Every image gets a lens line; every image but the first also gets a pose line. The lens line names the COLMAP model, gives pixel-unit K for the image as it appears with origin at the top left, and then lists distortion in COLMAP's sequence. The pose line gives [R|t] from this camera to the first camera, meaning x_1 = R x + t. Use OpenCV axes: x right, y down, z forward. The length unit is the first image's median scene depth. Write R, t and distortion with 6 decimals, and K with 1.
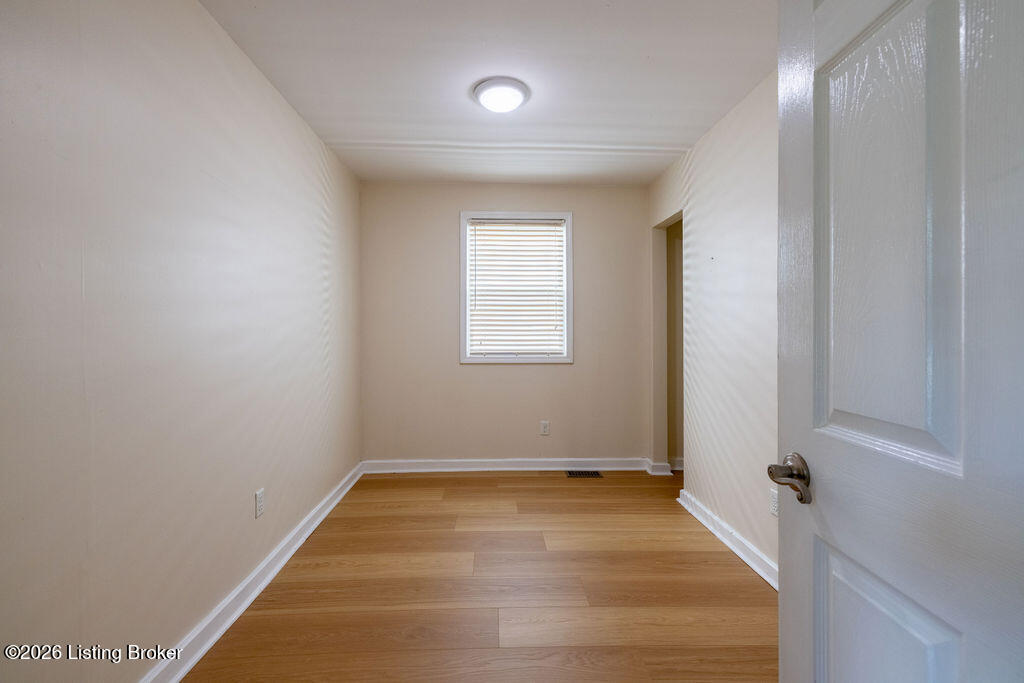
lens RADIAL K [[443.4, 0, 518.1], [0, 443.4, 339.0], [0, 0, 1]] dist [0.001556, 0.000646]
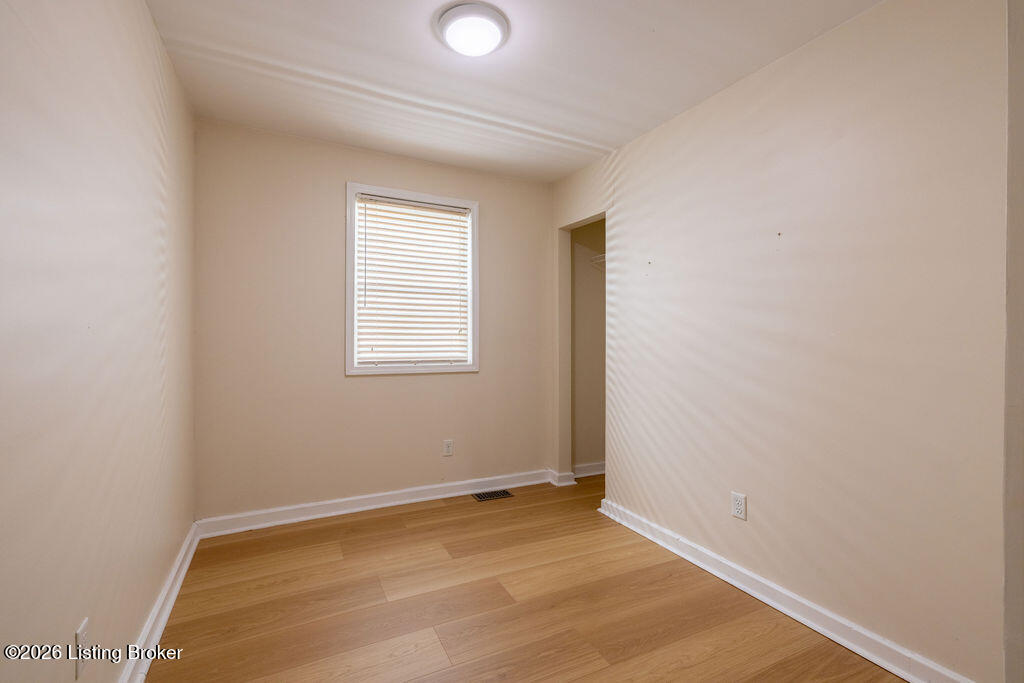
lens RADIAL K [[443.4, 0, 504.6], [0, 443.4, 342.7], [0, 0, 1]] dist [0.001556, 0.000646]
pose [[0.914054, 0.001138, 0.405592, -0.196087], [0.000610, 0.999991, -0.004179, 0.000325], [-0.405593, 0.004068, 0.914045, 0.173402]]
